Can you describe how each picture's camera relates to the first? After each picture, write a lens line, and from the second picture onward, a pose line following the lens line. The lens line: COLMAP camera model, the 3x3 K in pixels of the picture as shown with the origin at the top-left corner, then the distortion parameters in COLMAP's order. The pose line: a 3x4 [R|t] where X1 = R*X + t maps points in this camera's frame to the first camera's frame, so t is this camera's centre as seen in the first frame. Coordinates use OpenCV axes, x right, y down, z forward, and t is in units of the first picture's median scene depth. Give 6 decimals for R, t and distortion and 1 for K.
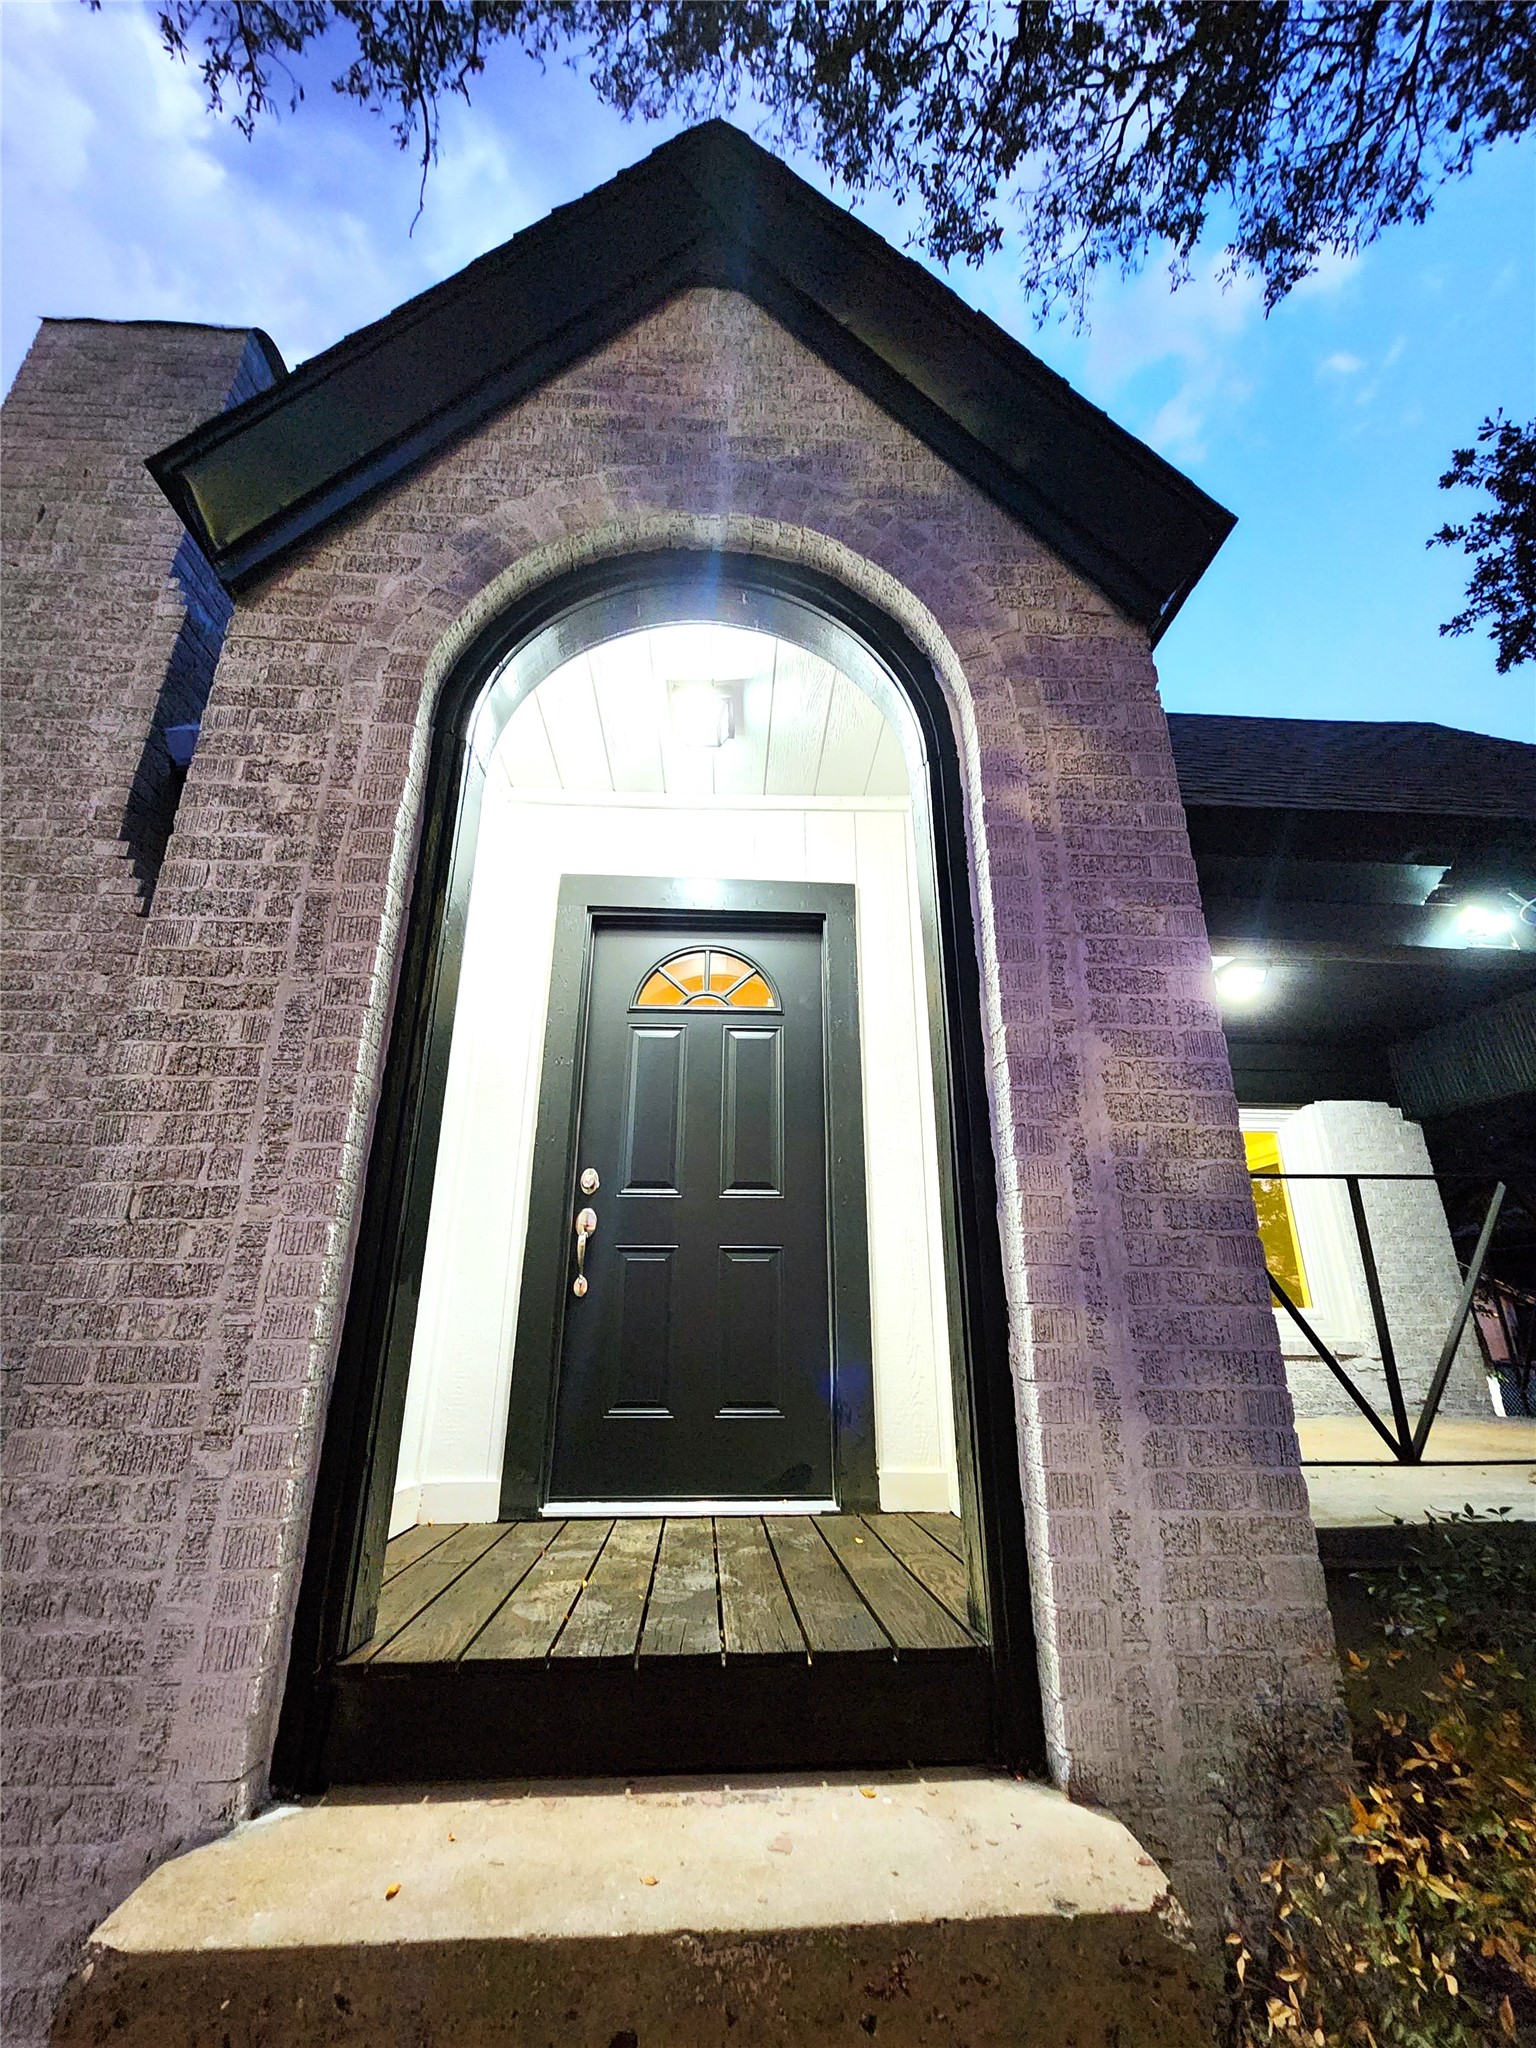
lens RADIAL K [[846.3, 0, 761.2], [0, 846.3, 1024.4], [0, 0, 1]] dist [0.000318, -0.000207]
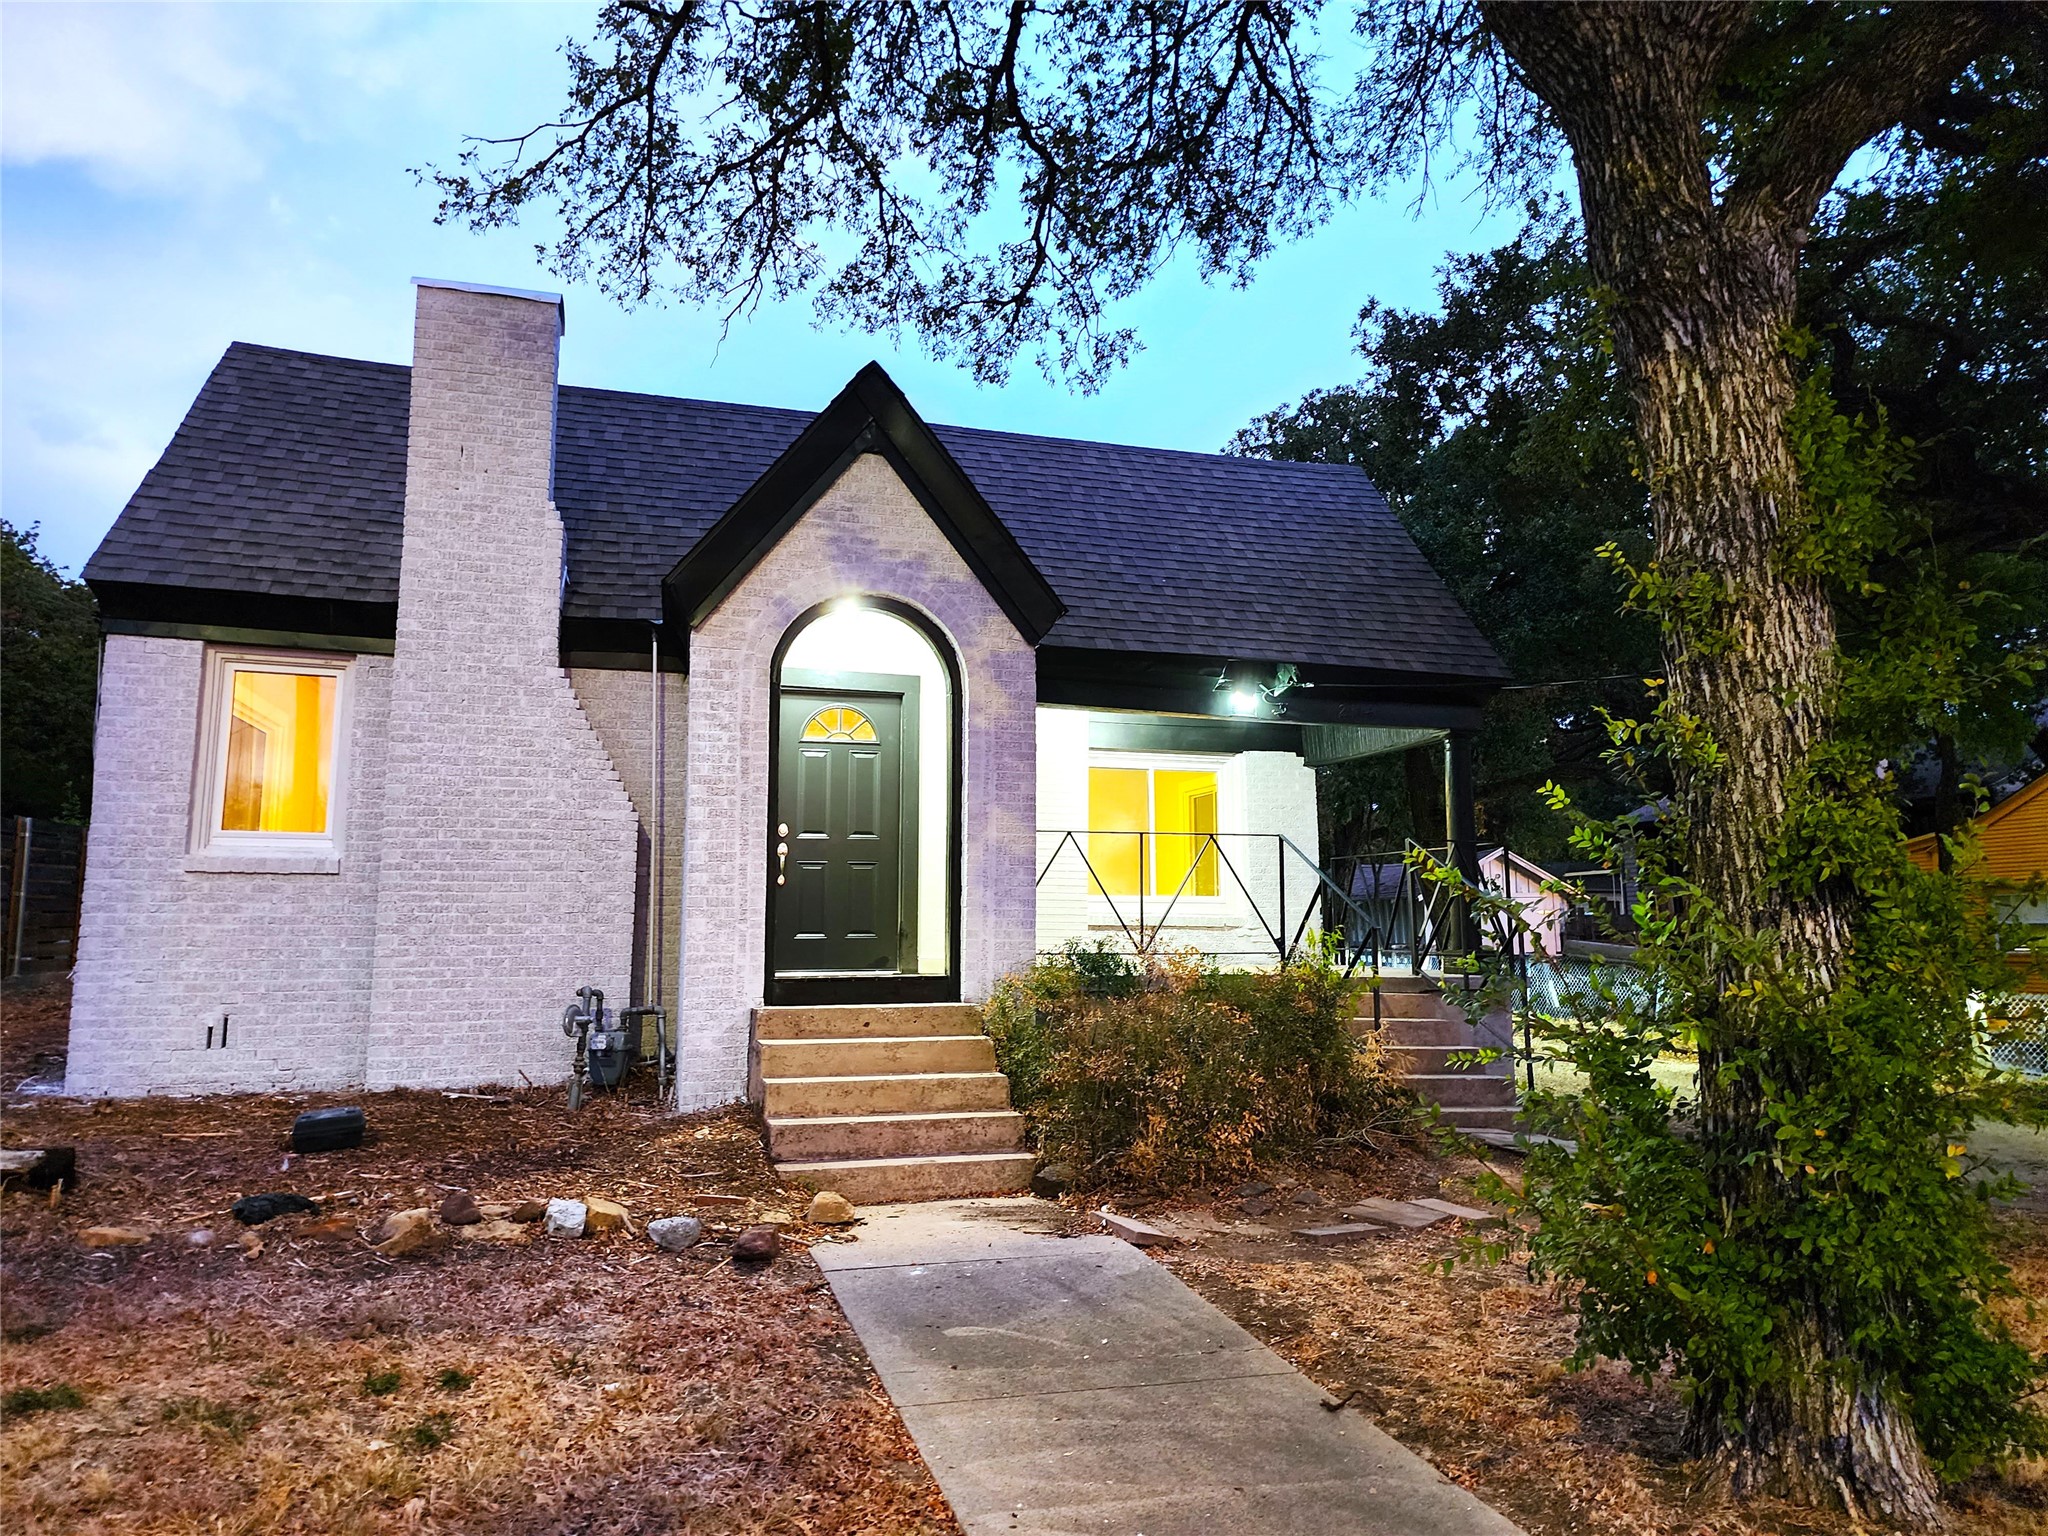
lens RADIAL K [[1364.4, 0, 1024.0], [0, 1364.4, 768.0], [0, 0, 1]] dist [0.008750, 0.001516]
pose [[0.977827, 0.020049, 0.208453, -0.468816], [-0.065295, 0.974974, 0.212515, -1.002877], [-0.198975, -0.221414, 0.954665, -3.185851]]
